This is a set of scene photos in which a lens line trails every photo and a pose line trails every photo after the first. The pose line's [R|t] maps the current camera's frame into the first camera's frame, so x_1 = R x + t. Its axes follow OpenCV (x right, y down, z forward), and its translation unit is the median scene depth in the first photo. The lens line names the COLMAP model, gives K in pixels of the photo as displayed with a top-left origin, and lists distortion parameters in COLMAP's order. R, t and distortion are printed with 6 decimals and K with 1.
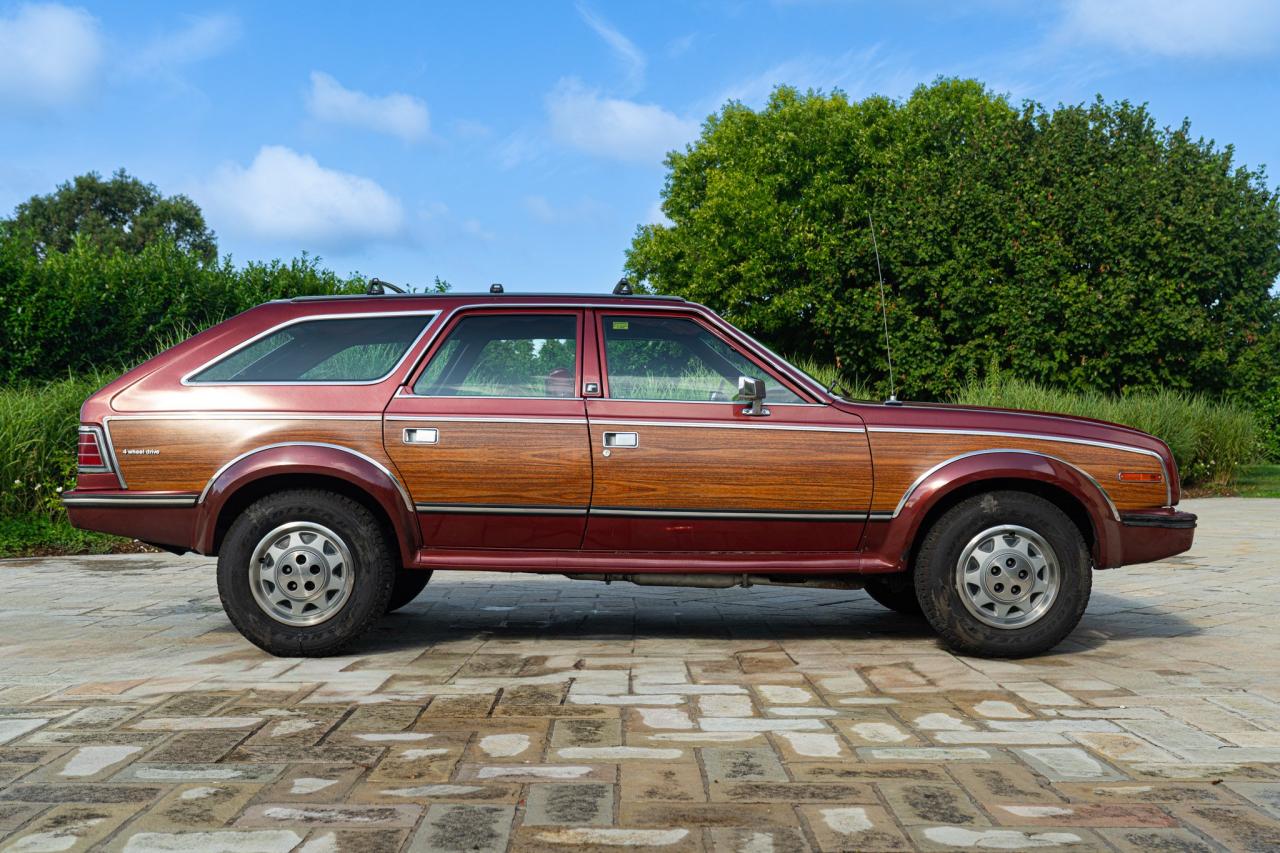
lens RADIAL K [[1386.2, 0, 628.3], [0, 1386.2, 459.2], [0, 0, 1]] dist [0.011404, -0.019636]
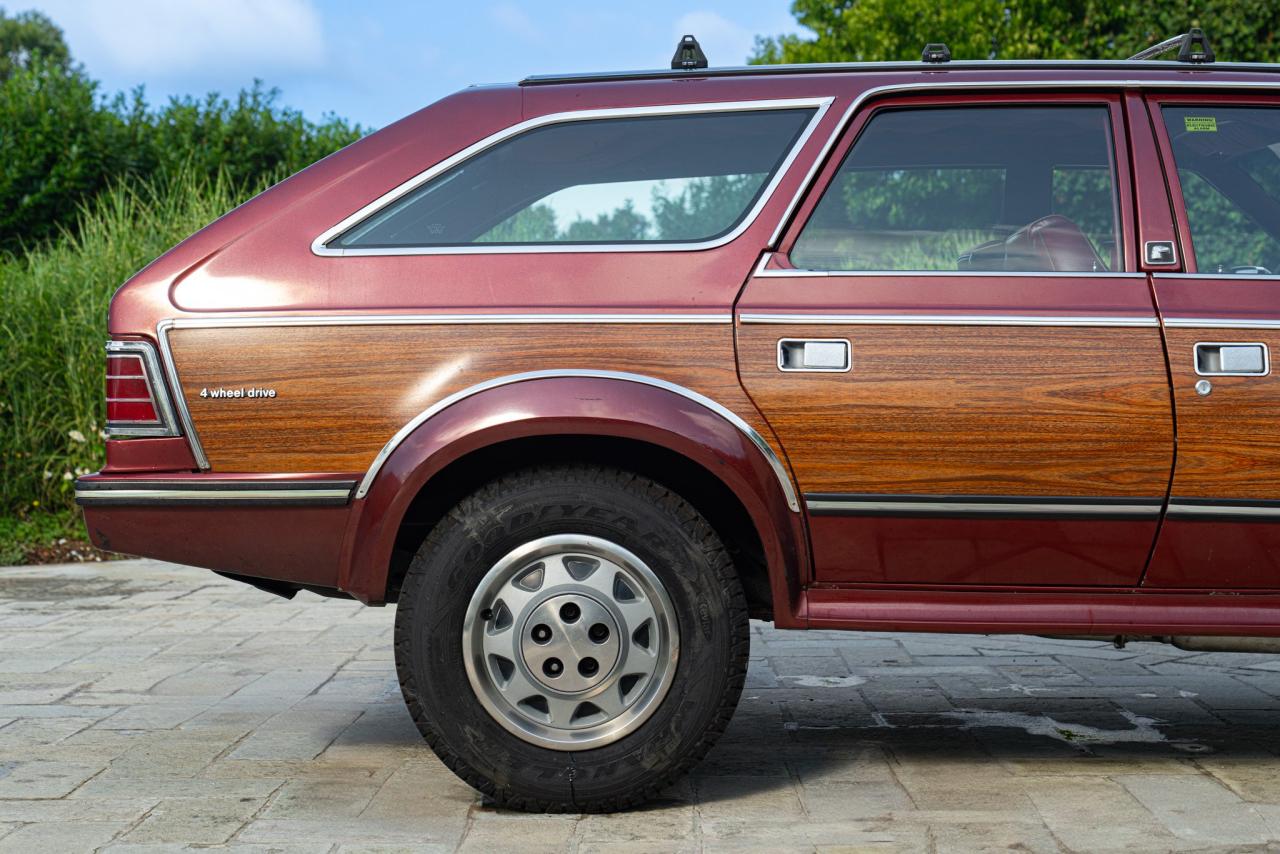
lens RADIAL K [[2057.4, 0, 640.0], [0, 2057.4, 427.0], [0, 0, 1]] dist [0.027773, 0.077781]
pose [[0.999584, -0.007885, -0.027758, -0.189007], [0.008277, 0.999867, 0.014035, -0.002306], [0.027644, -0.014259, 0.999516, 0.280413]]
